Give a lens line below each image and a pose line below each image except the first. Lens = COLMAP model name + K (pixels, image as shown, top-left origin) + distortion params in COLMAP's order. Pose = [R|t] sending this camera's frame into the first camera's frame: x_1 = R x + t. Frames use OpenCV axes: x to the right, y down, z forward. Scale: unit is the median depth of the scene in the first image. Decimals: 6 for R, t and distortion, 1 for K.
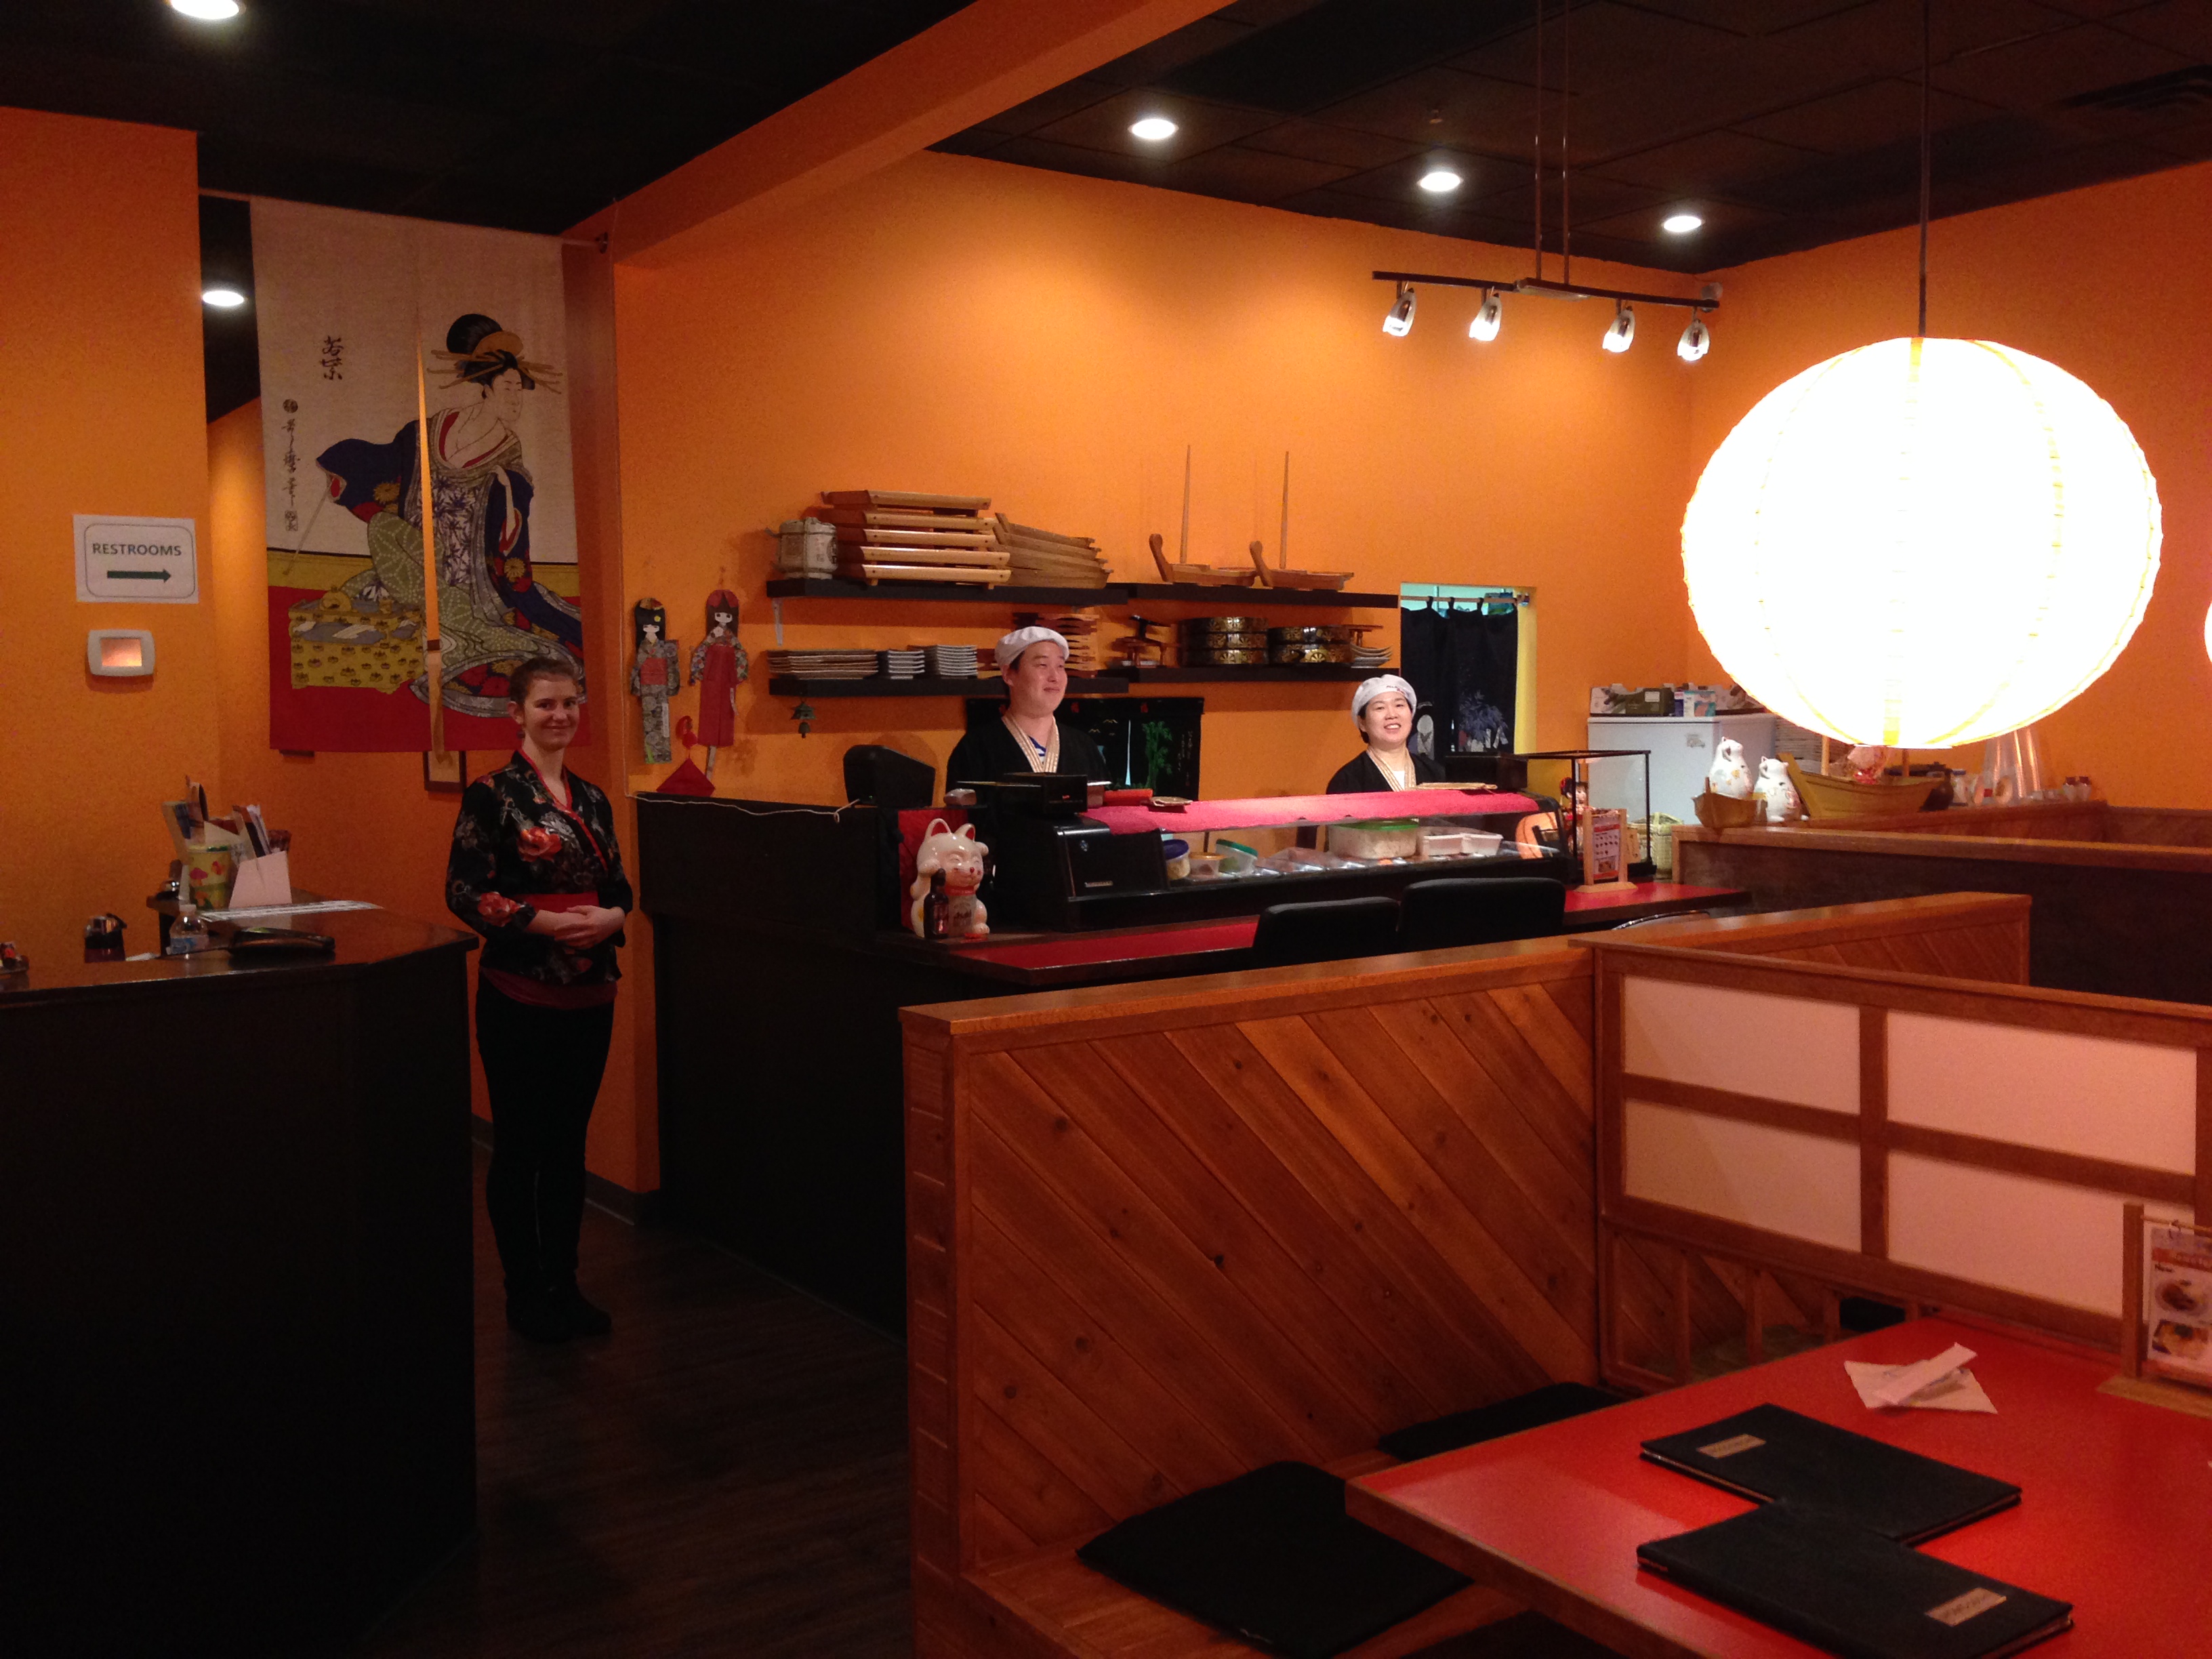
lens RADIAL K [[2171.5, 0, 1108.2], [0, 2171.5, 831.6], [0, 0, 1]] dist [-0.006077, 0.000000]
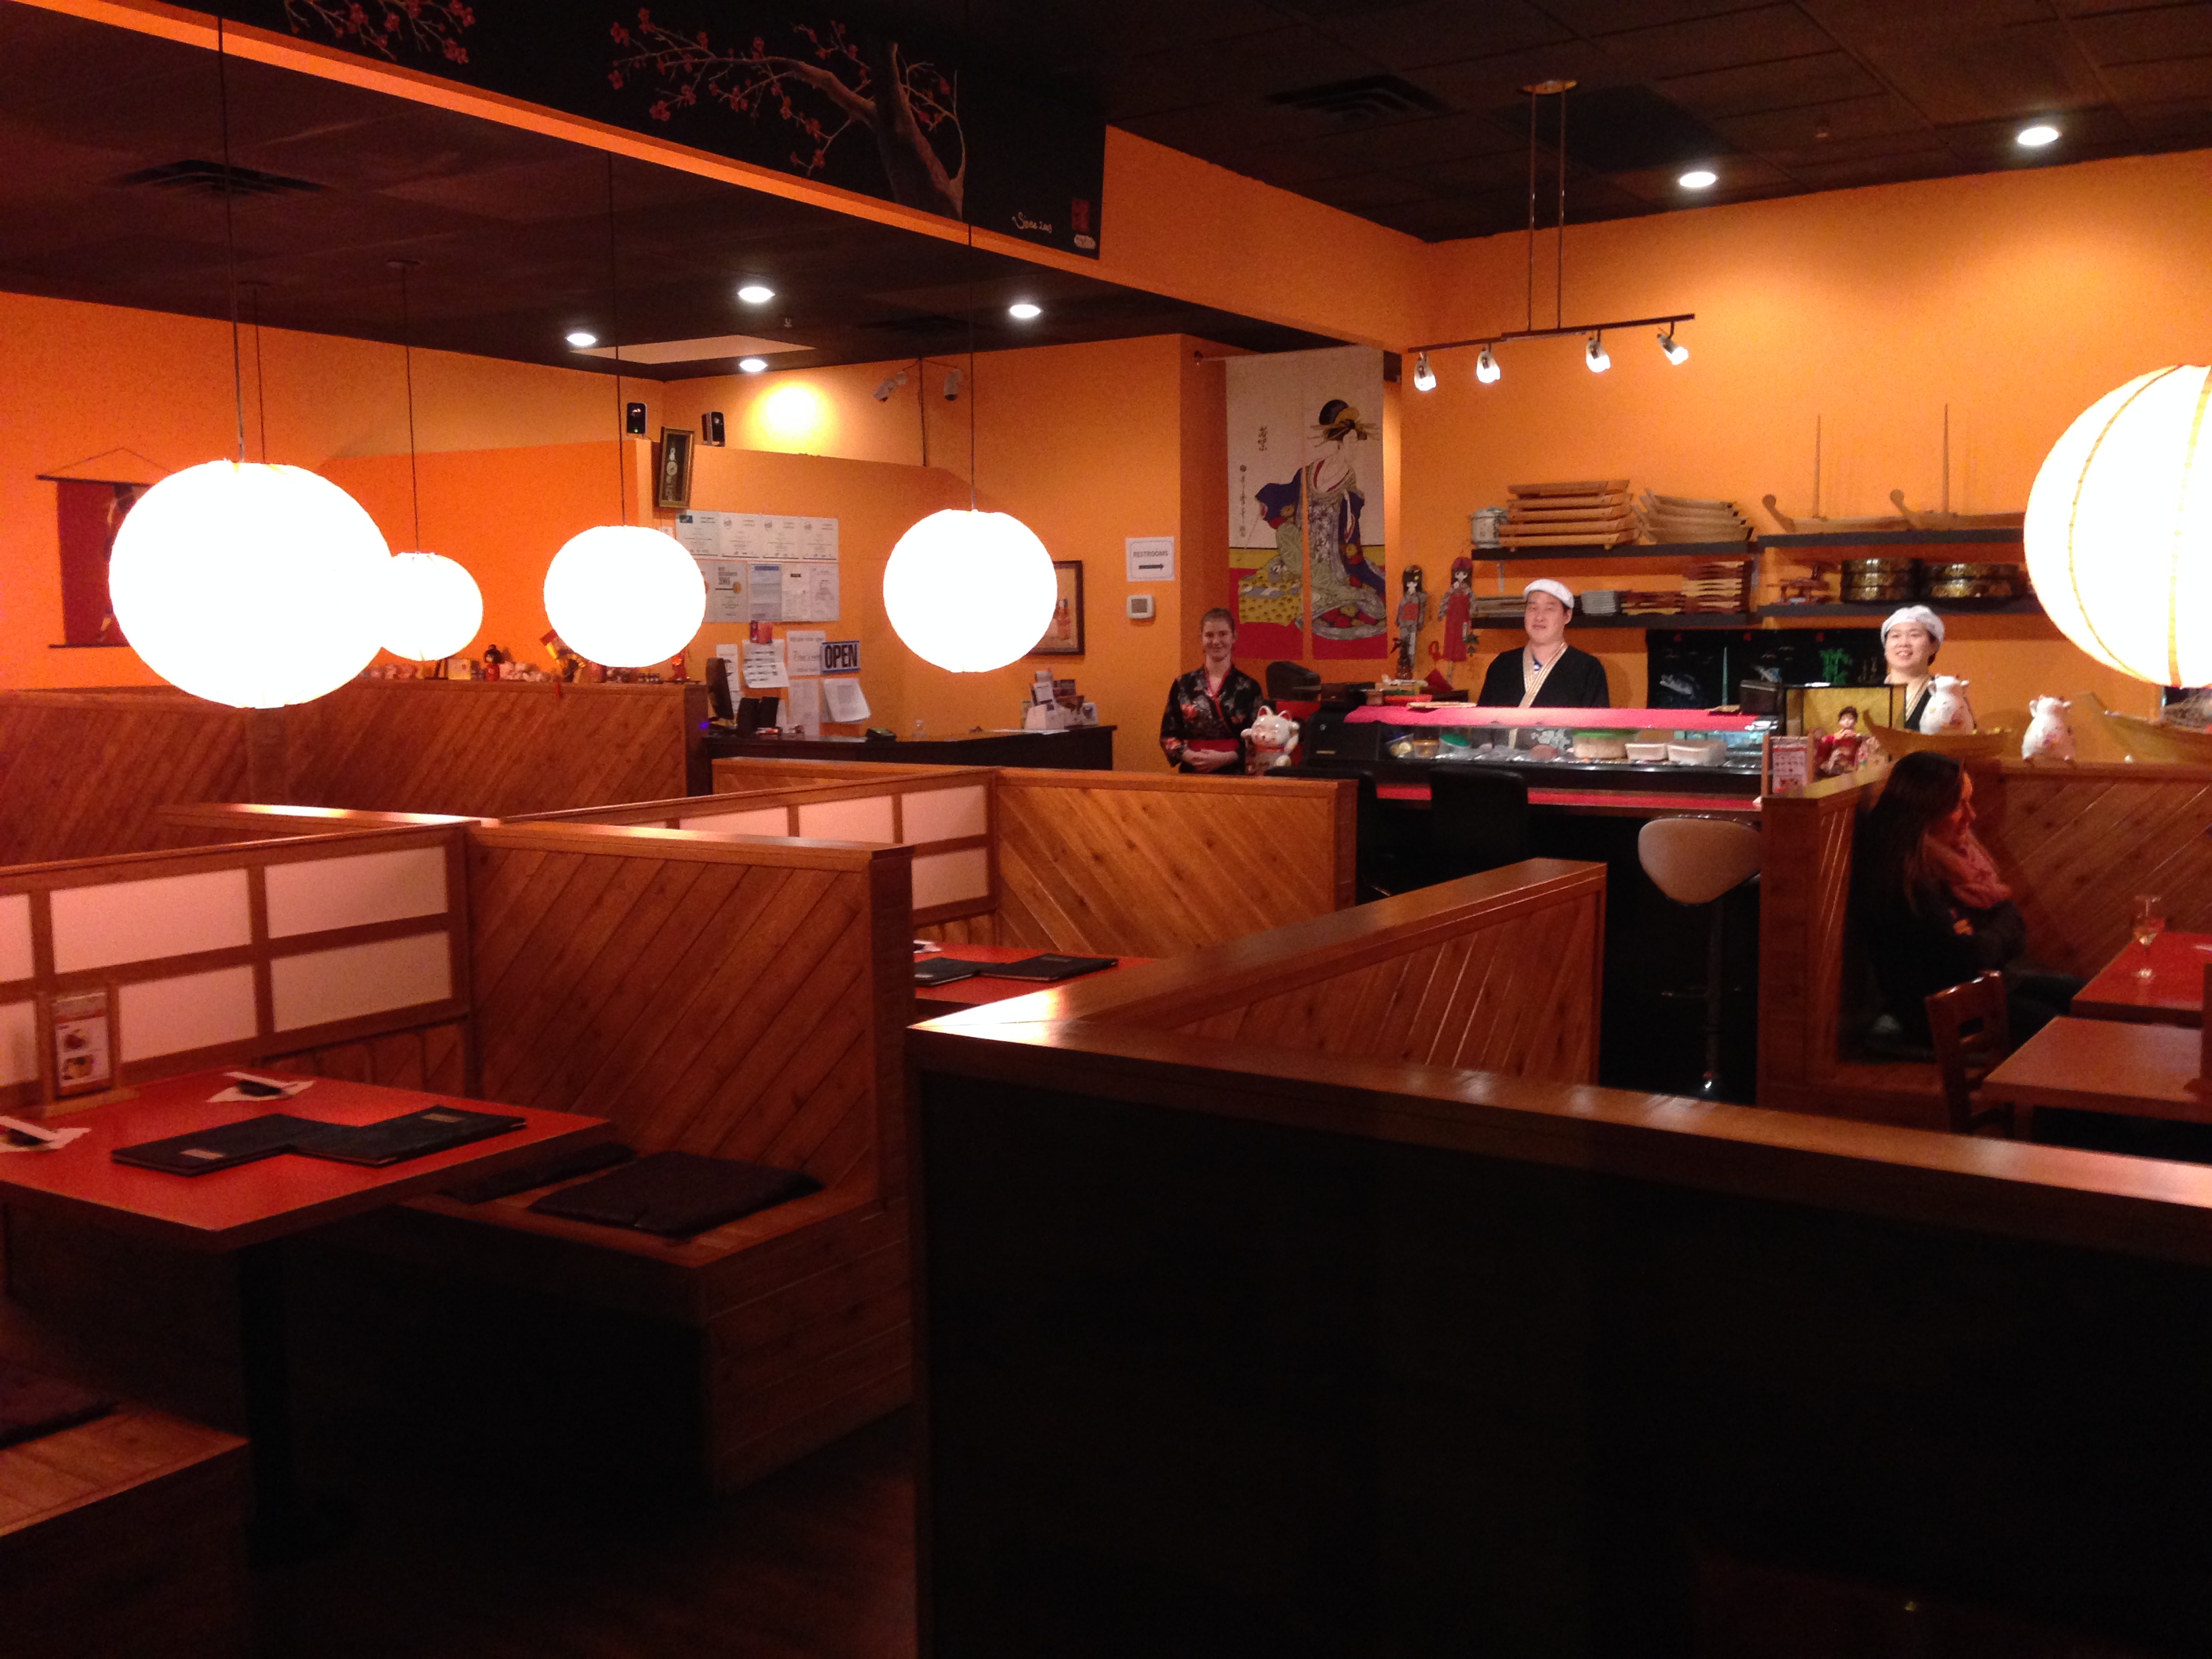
lens RADIAL K [[2171.5, 0, 1109.1], [0, 2171.5, 829.2], [0, 0, 1]] dist [-0.006077, 0.000000]
pose [[0.281177, 0.095082, -0.954934, 1.290089], [-0.050742, 0.995161, 0.084147, -0.039773], [0.958313, 0.024795, 0.284641, 0.359683]]
